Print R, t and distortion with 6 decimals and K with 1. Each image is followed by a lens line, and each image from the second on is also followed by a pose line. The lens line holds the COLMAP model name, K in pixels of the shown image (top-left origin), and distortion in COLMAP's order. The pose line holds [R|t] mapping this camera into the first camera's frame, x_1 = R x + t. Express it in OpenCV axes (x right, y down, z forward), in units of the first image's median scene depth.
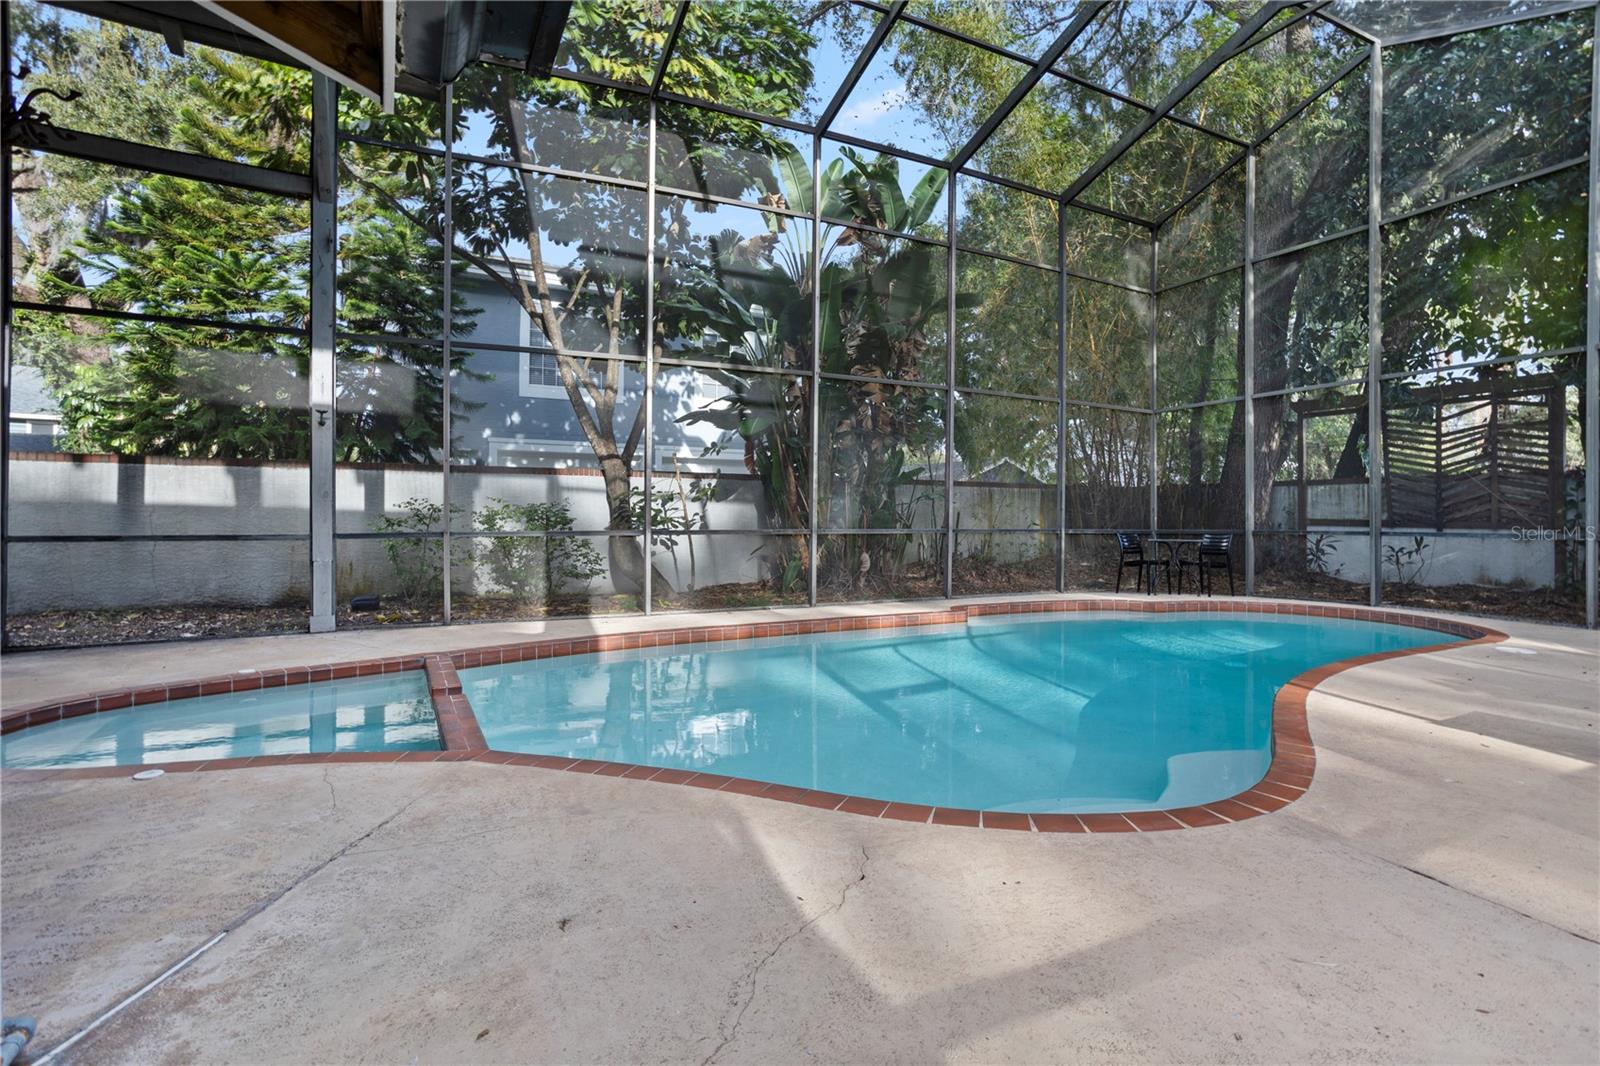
lens RADIAL K [[777.0, 0, 802.4], [0, 777.0, 514.6], [0, 0, 1]] dist [-0.037491, 0.020690]
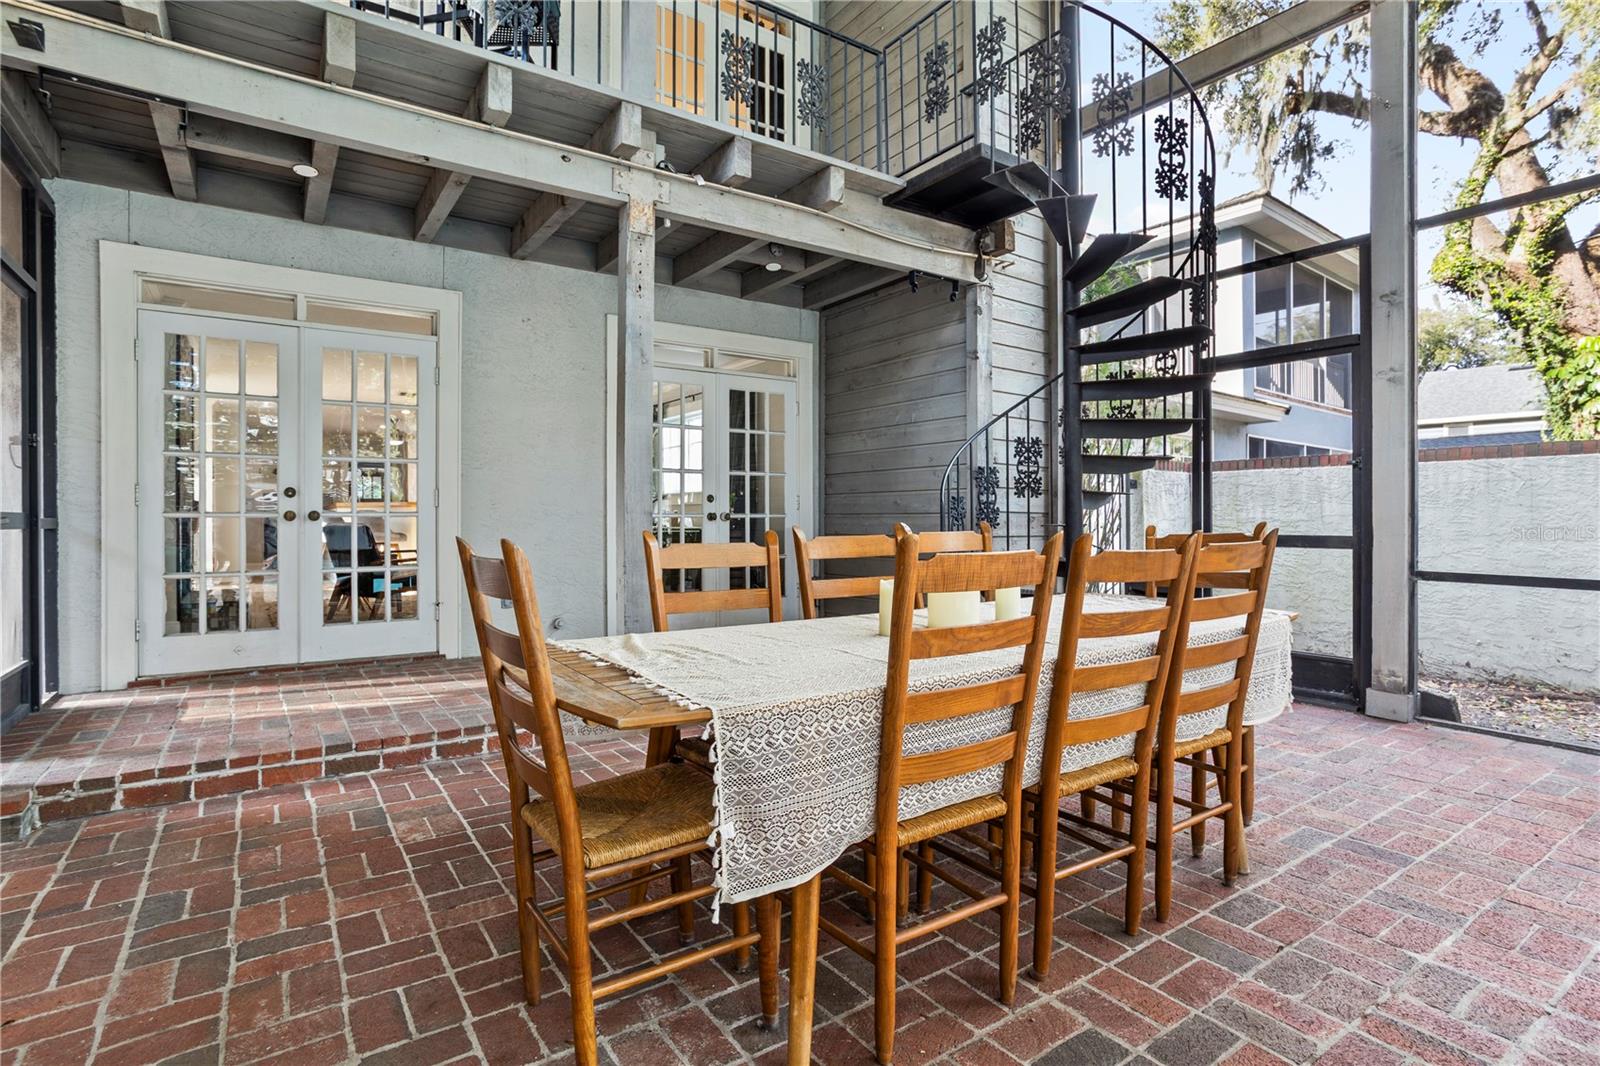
lens RADIAL K [[777.0, 0, 799.3], [0, 777.0, 523.2], [0, 0, 1]] dist [-0.037491, 0.020690]
pose [[0.135404, 0.006219, -0.990771, -0.434735], [0.003624, 0.999971, 0.006772, -0.013239], [0.990784, -0.004507, 0.135378, 0.119627]]
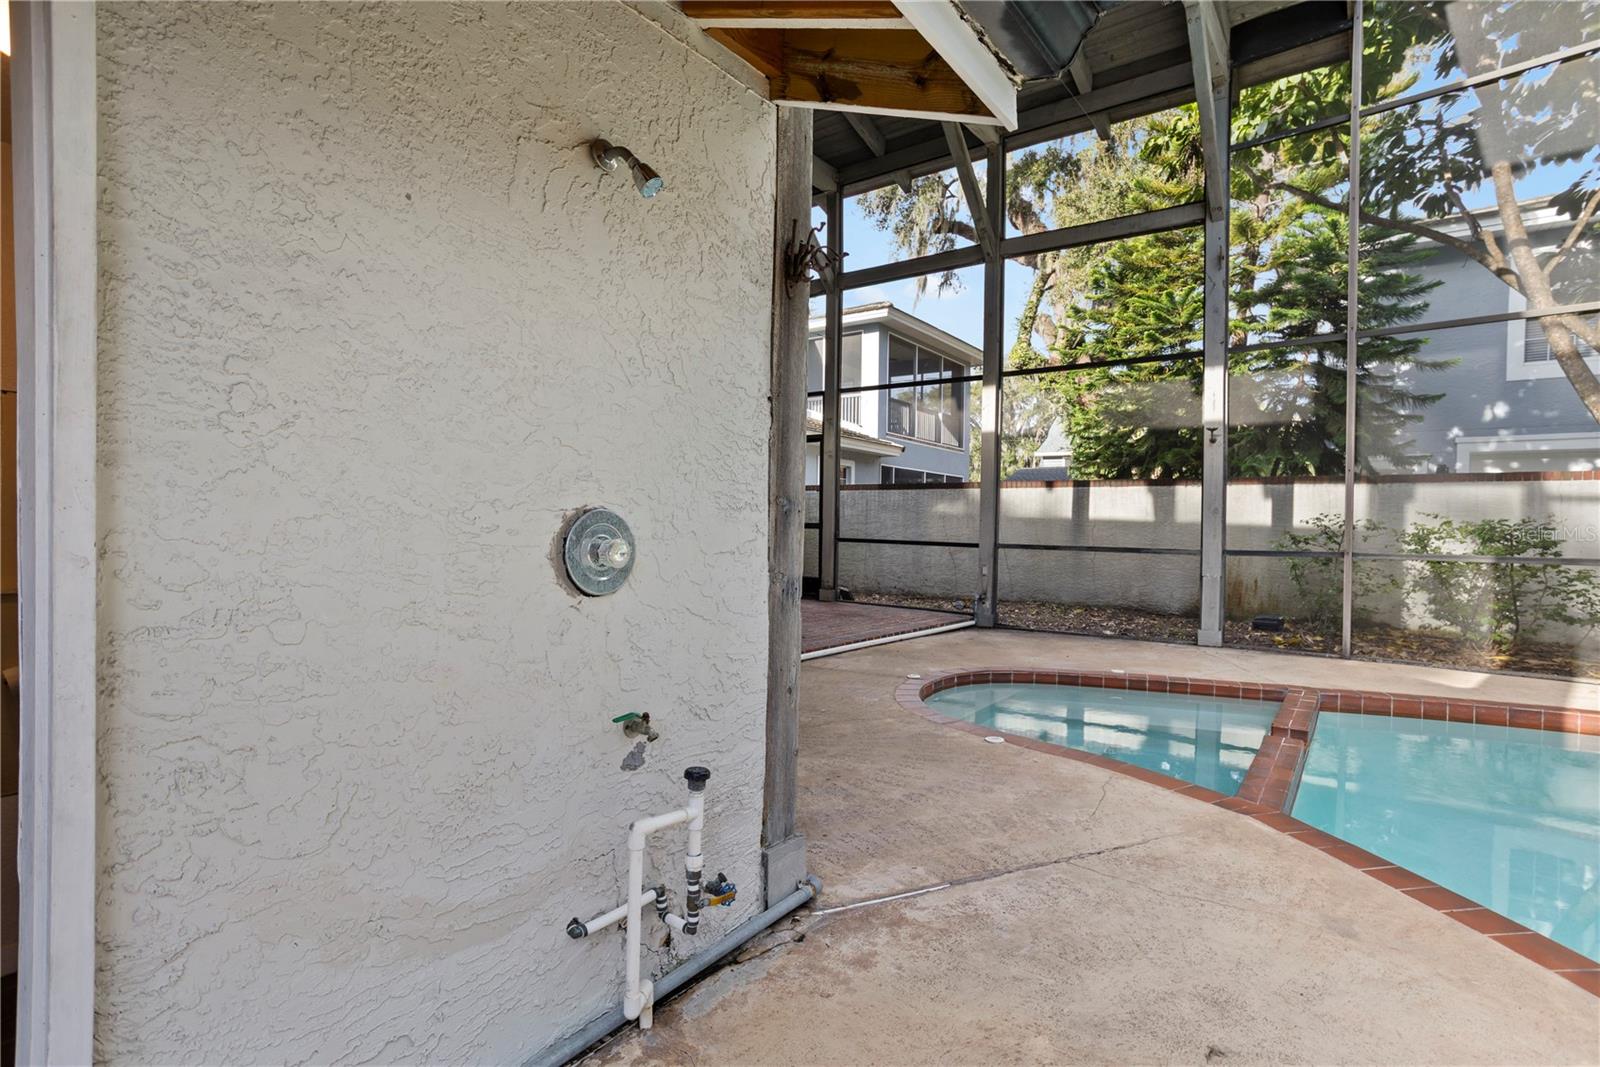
lens RADIAL K [[777.0, 0, 804.4], [0, 777.0, 526.3], [0, 0, 1]] dist [-0.037491, 0.020690]
pose [[0.427005, 0.007882, -0.904215, 0.040097], [-0.011831, 0.999925, 0.003130, -0.001470], [0.904172, 0.009361, 0.427067, 0.050847]]
